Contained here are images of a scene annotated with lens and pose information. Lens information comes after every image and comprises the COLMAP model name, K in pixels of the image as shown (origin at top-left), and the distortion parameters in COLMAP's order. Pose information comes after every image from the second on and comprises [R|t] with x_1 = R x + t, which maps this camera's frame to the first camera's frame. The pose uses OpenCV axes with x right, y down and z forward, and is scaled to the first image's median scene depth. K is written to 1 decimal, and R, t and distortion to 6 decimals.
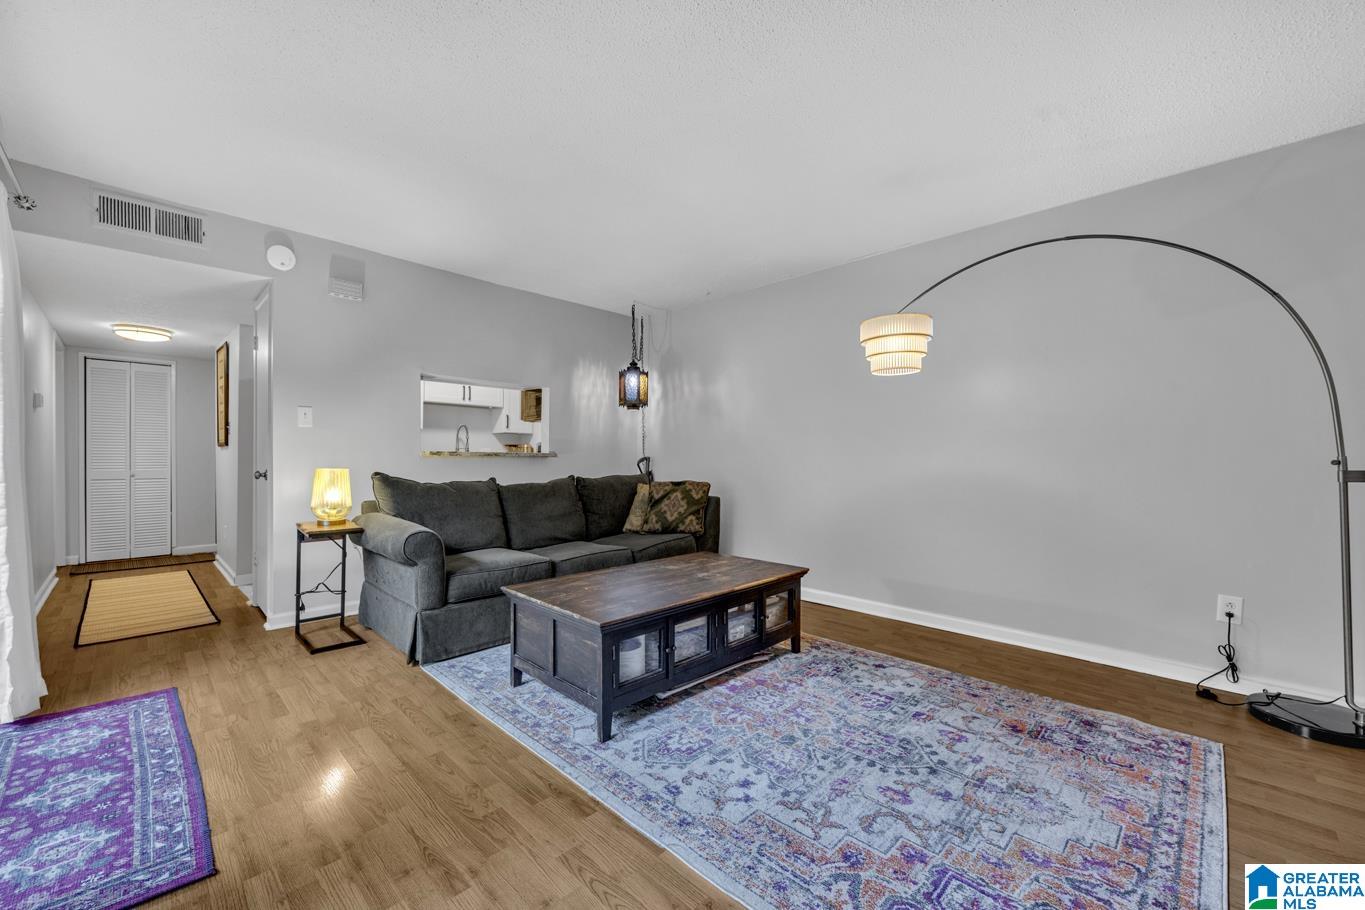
lens RADIAL K [[543.4, 0, 682.4], [0, 543.4, 454.5], [0, 0, 1]] dist [0.001433, -0.000127]
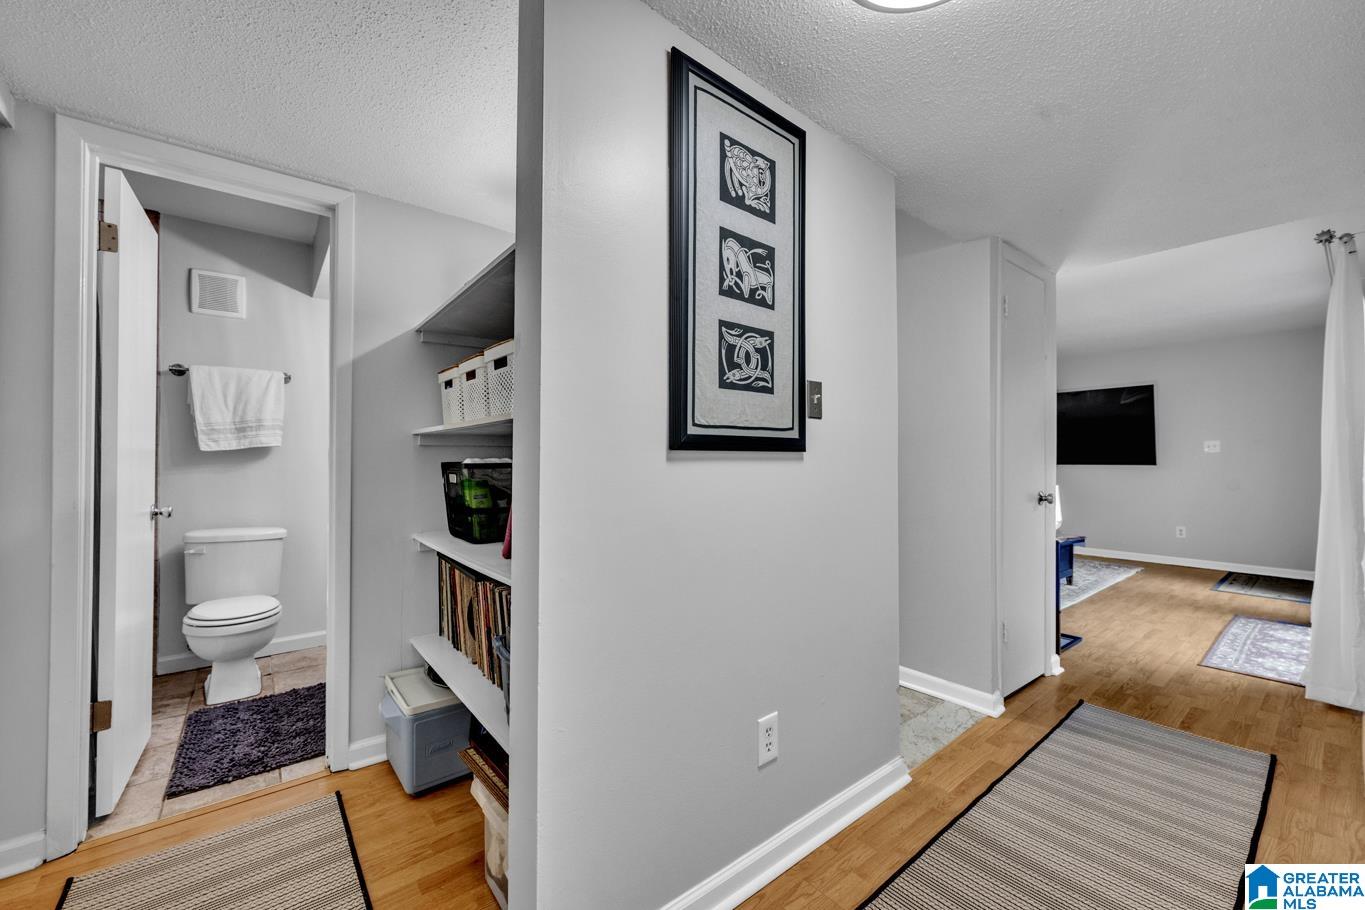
lens RADIAL K [[543.4, 0, 680.7], [0, 543.4, 460.6], [0, 0, 1]] dist [0.001433, -0.000127]
pose [[0.112033, -0.000819, 0.993704, -2.454662], [-0.004826, 0.999987, 0.001368, -0.027584], [-0.993693, -0.004949, 0.112028, 2.179708]]
